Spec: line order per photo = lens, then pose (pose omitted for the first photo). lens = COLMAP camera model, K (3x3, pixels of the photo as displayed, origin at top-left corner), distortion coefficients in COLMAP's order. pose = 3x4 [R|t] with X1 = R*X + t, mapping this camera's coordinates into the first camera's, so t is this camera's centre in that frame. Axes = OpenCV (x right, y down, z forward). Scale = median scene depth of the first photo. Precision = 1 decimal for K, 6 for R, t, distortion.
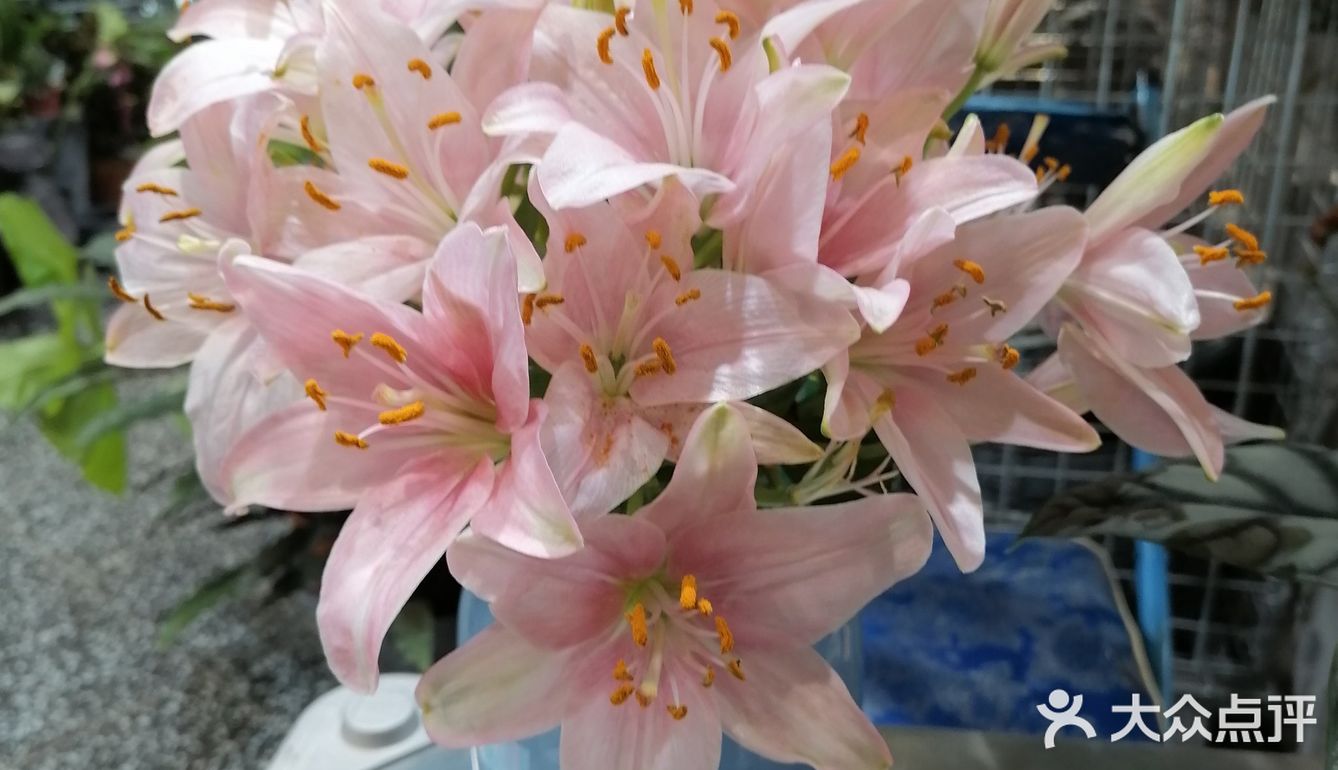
lens RADIAL K [[1407.6, 0, 681.9], [0, 1407.6, 383.9], [0, 0, 1]] dist [0.071857, -0.006068]
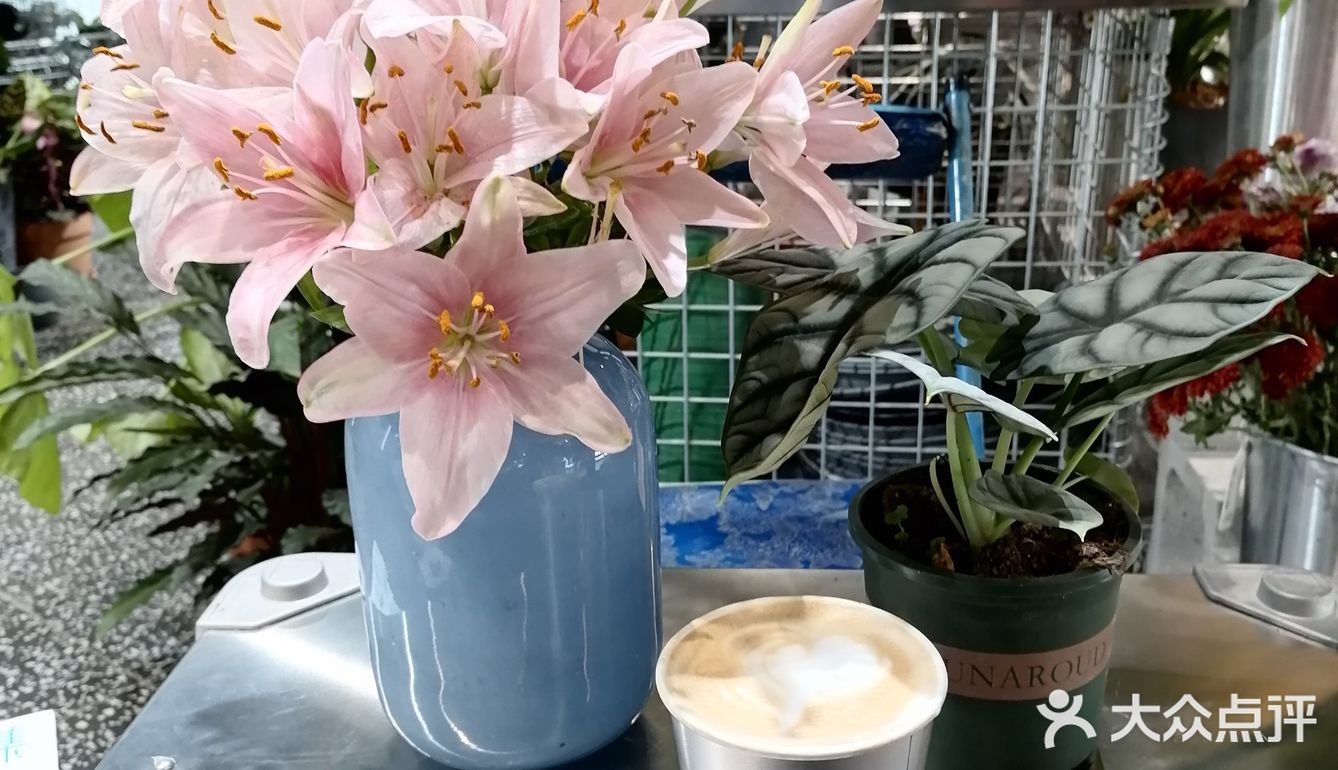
lens RADIAL K [[1359.8, 0, 669.0], [0, 1359.8, 385.0], [0, 0, 1]] dist [0.074814, -0.014136]
pose [[0.998327, -0.030883, 0.048873, 0.126660], [0.032807, 0.998698, -0.039065, 0.284923], [-0.047603, 0.040603, 0.998041, -0.432181]]
